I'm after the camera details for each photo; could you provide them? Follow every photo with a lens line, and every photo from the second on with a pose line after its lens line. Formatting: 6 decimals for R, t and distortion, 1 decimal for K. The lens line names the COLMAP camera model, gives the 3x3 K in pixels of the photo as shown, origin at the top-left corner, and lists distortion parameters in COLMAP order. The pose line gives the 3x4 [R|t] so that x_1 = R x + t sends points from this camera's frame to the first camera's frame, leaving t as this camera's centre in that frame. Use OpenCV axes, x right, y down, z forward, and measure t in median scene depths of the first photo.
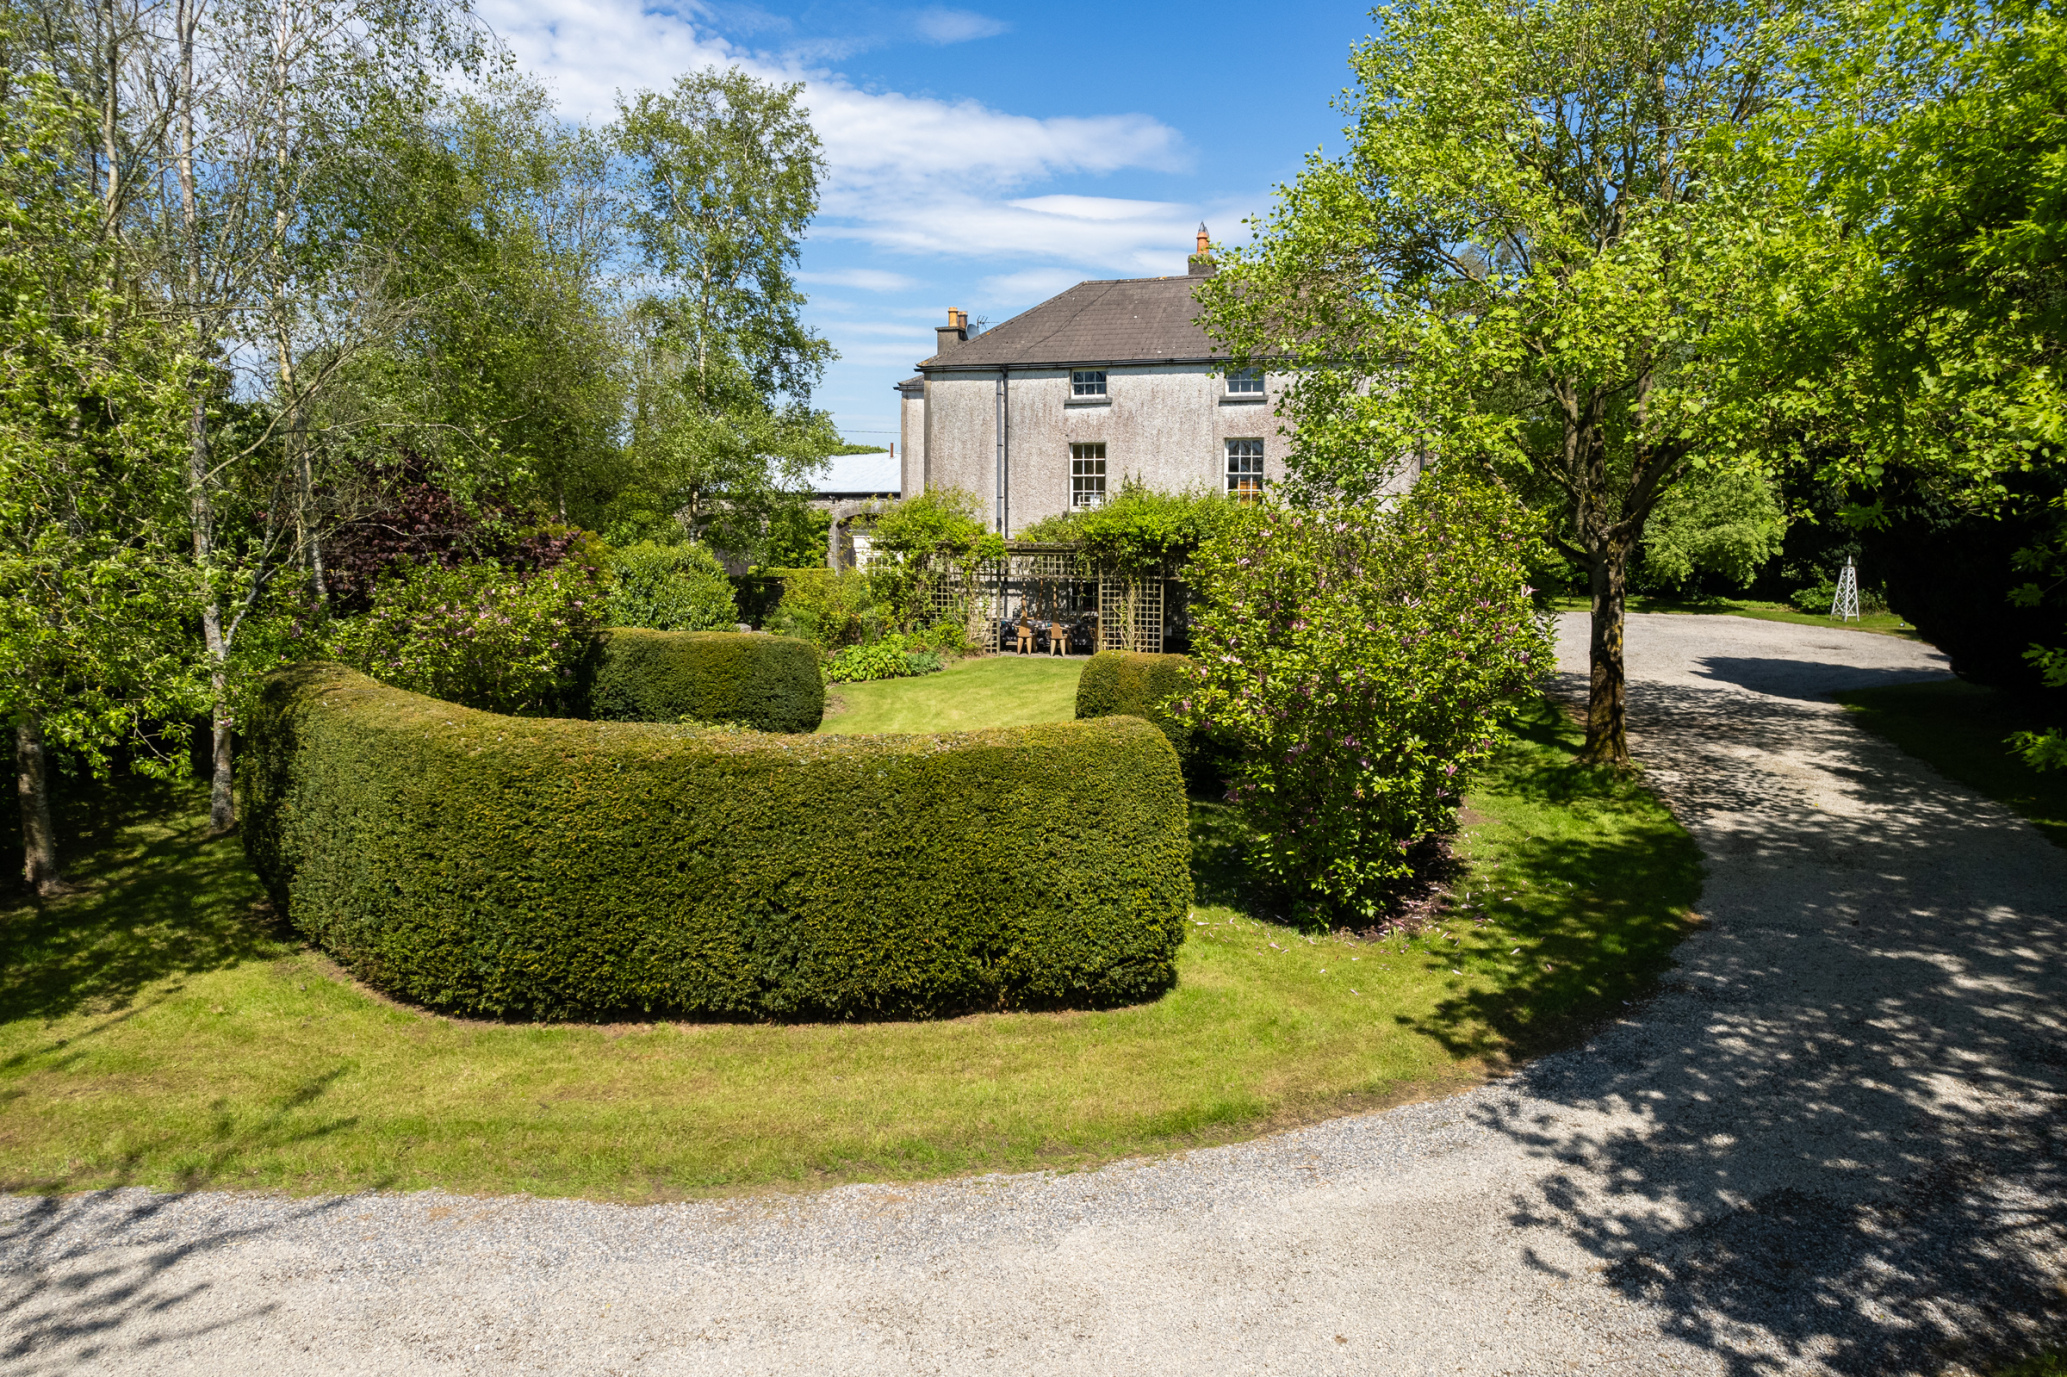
lens RADIAL K [[1362.6, 0, 1033.5], [0, 1362.6, 688.5], [0, 0, 1]] dist [0.003904, 0.091421]
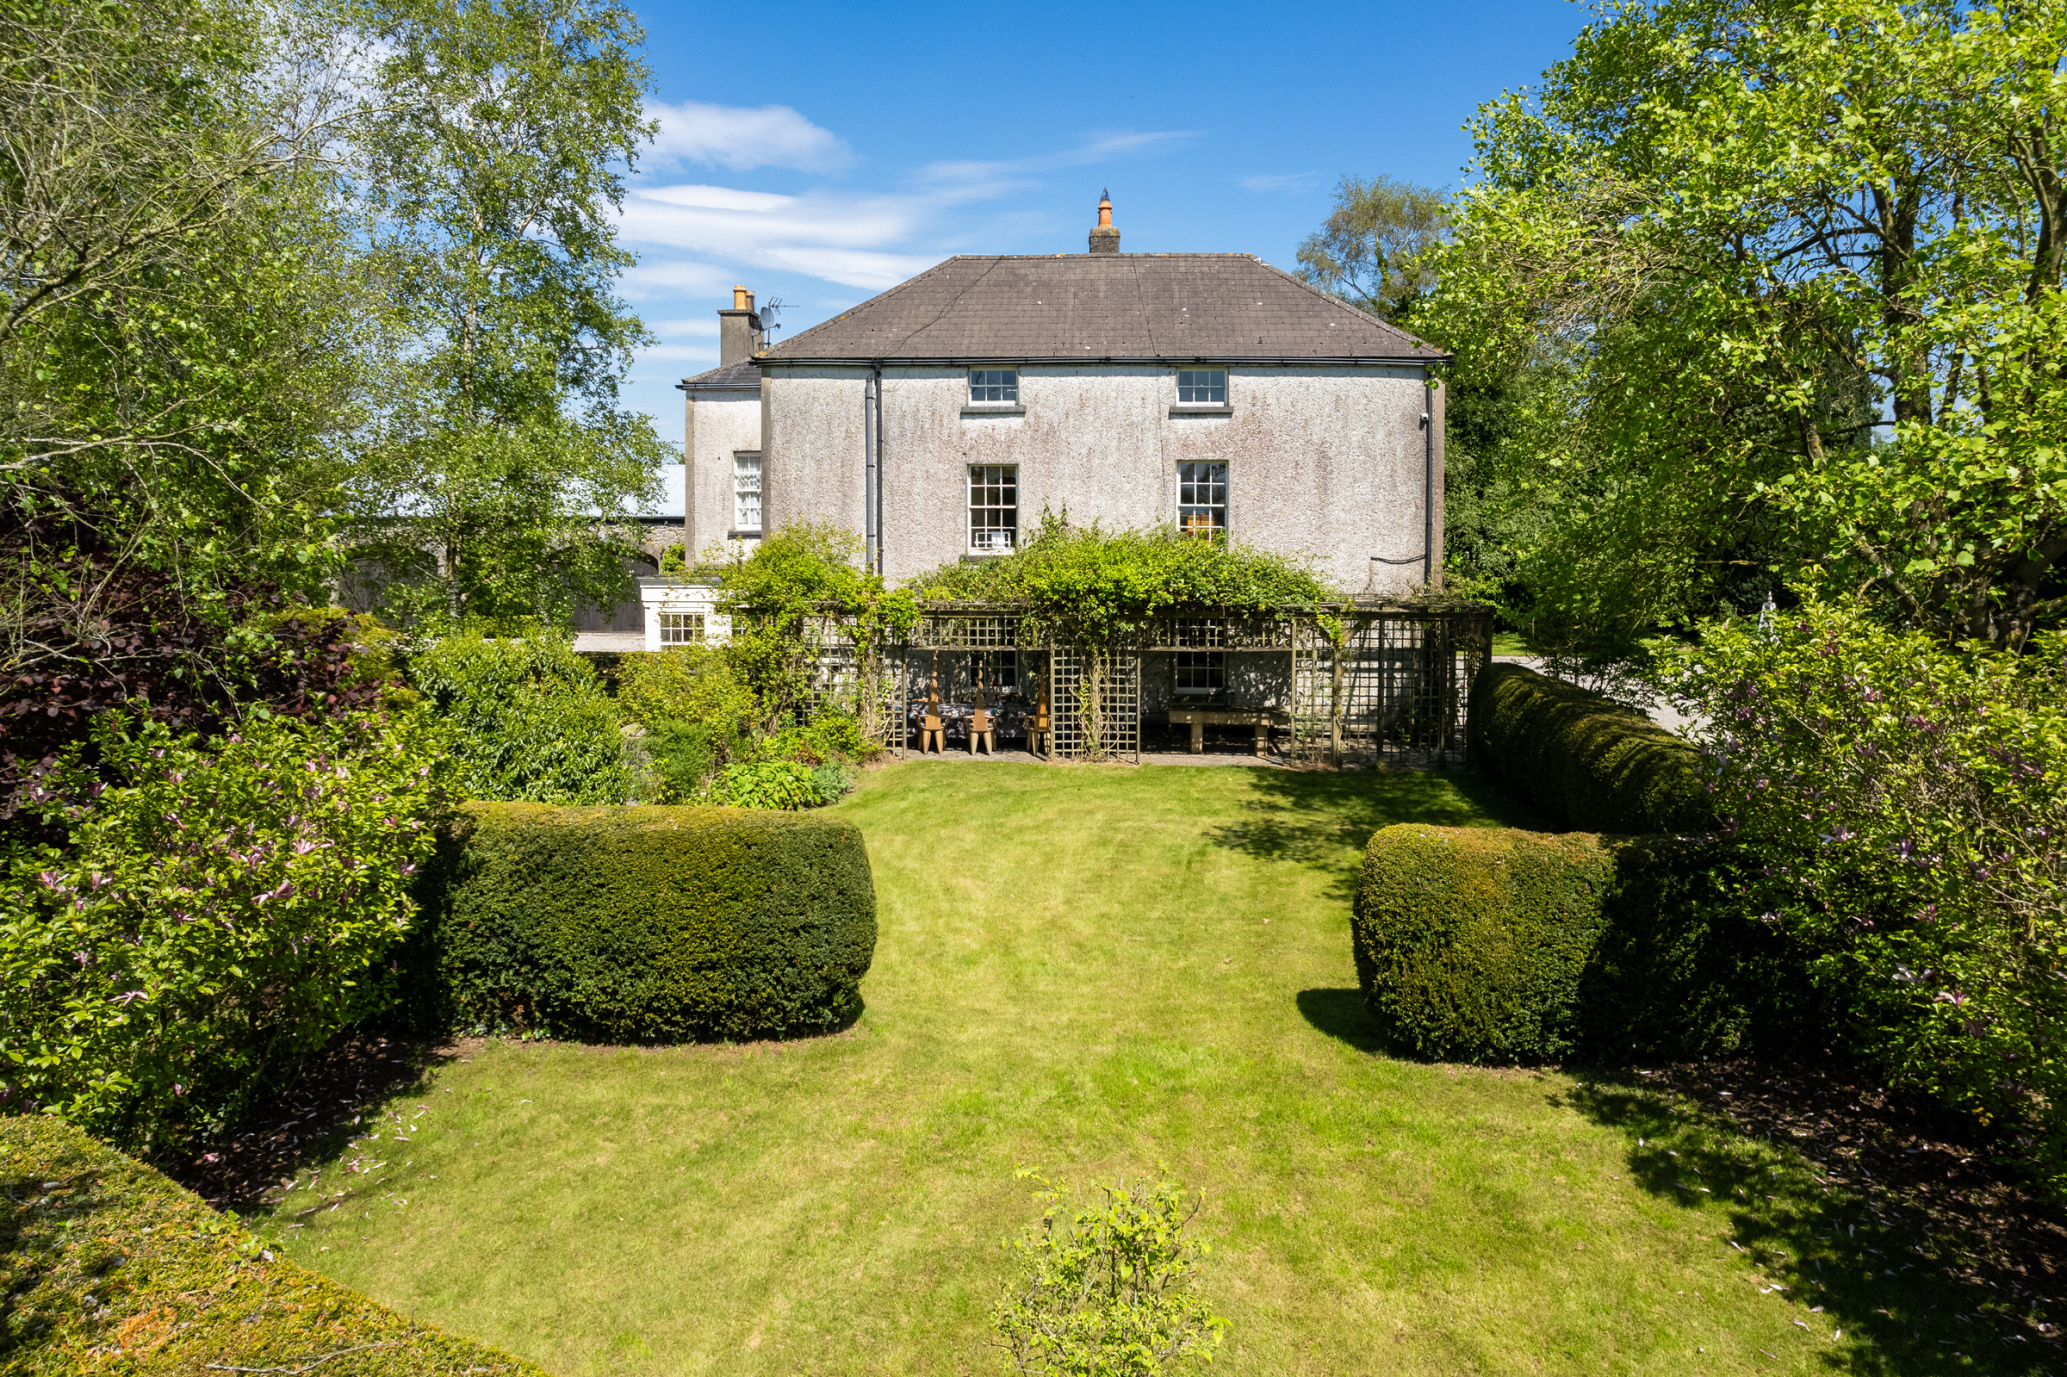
lens RADIAL K [[1451.8, 0, 1024.0], [0, 1451.8, 615.7], [0, 0, 1]] dist [-0.003109, -0.001786]
pose [[0.968675, -0.017898, 0.247687, -0.147989], [0.033702, 0.997646, -0.059715, -0.049603], [-0.246035, 0.066192, 0.966998, 0.231950]]
